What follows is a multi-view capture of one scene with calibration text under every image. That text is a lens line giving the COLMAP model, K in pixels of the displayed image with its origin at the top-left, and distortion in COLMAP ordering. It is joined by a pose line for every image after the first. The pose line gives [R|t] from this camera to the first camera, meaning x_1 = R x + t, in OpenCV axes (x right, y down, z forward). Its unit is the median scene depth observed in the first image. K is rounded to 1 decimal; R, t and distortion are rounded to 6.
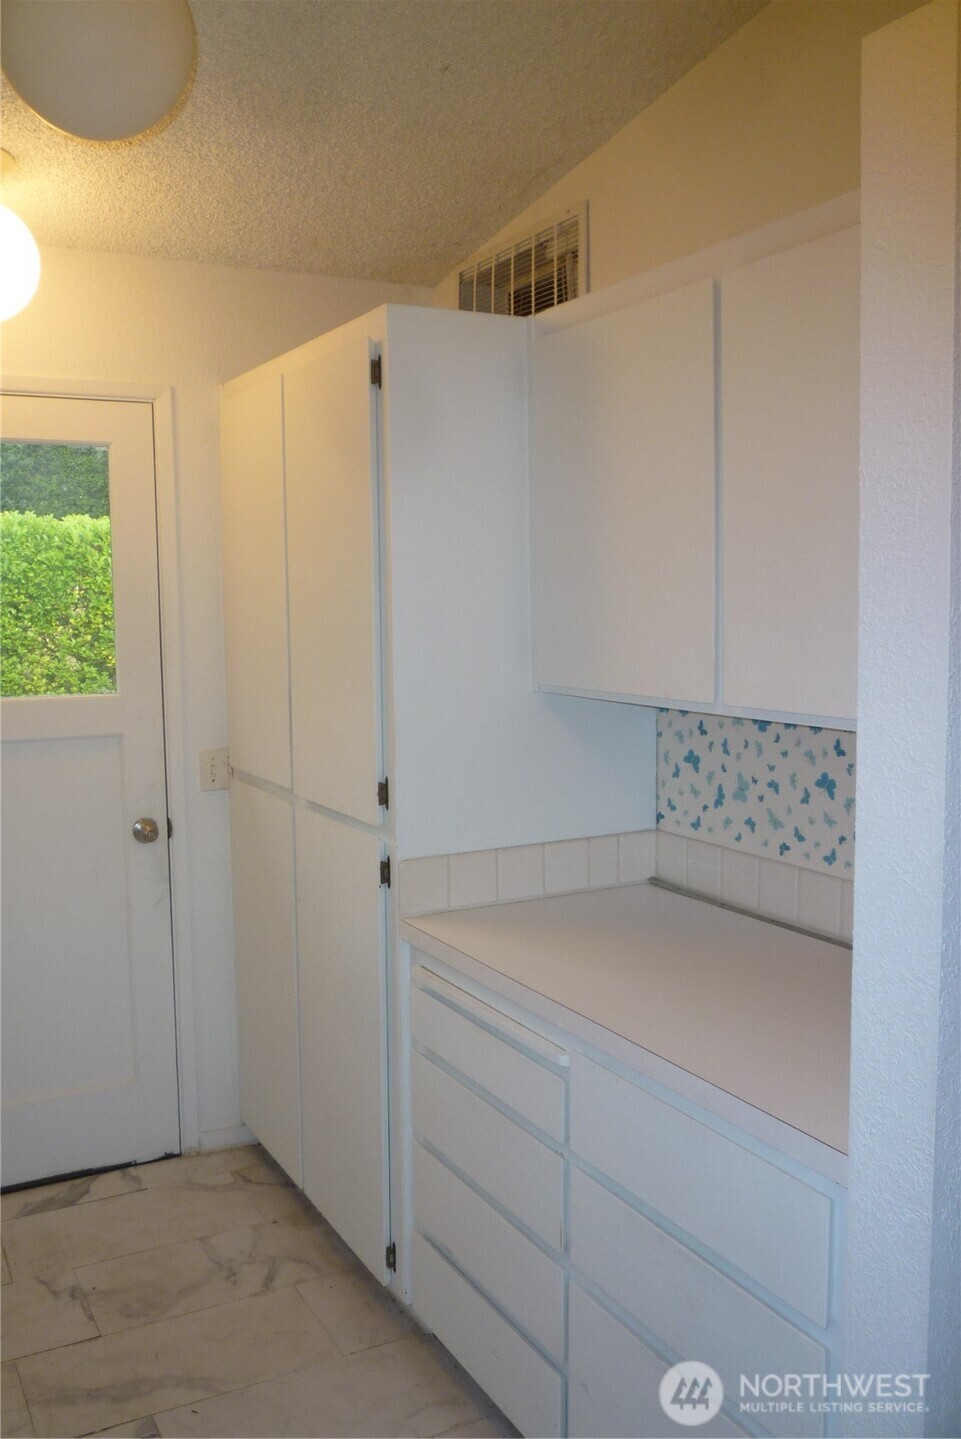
lens RADIAL K [[1281.4, 0, 470.3], [0, 1281.4, 728.9], [0, 0, 1]] dist [-0.039157, 0.022023]
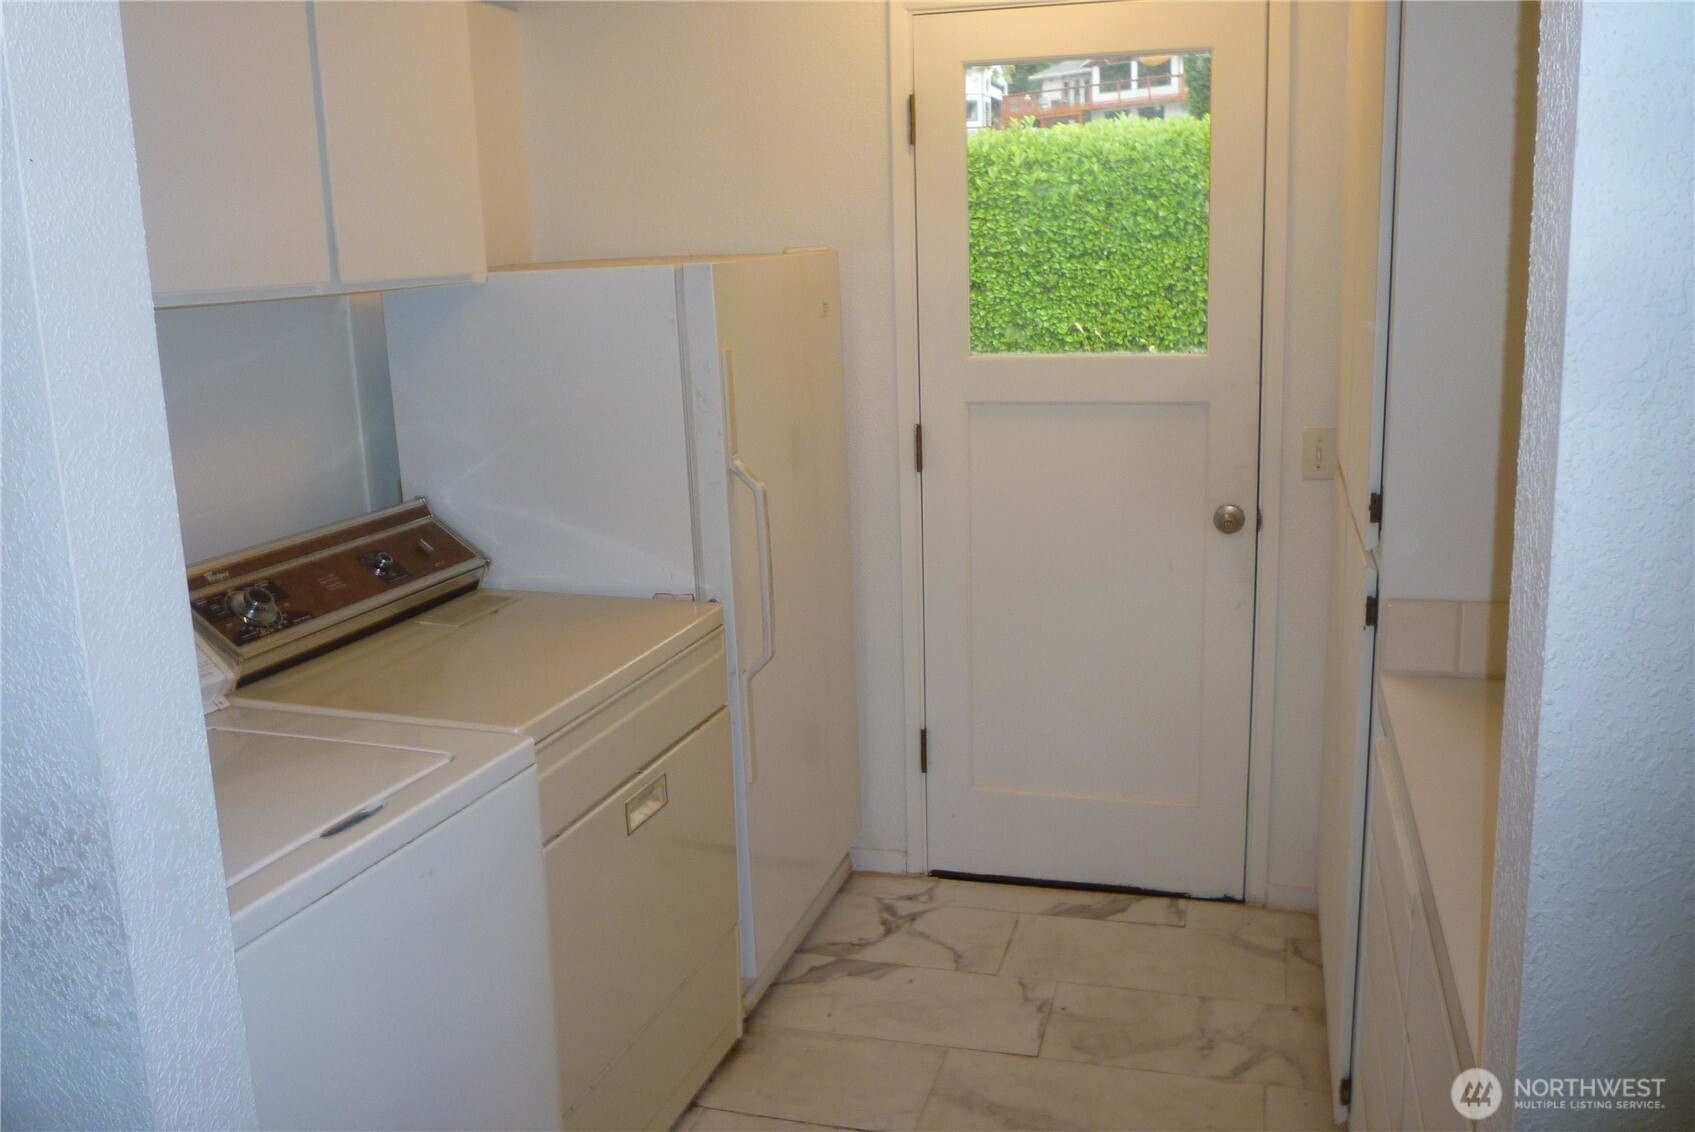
lens RADIAL K [[1509.4, 0, 839.4], [0, 1509.4, 560.4], [0, 0, 1]] dist [-0.039157, 0.022023]
pose [[0.728320, 0.138719, -0.671050, 0.252899], [-0.055804, 0.988049, 0.143682, -0.023892], [0.682962, -0.067199, 0.727357, 0.115670]]
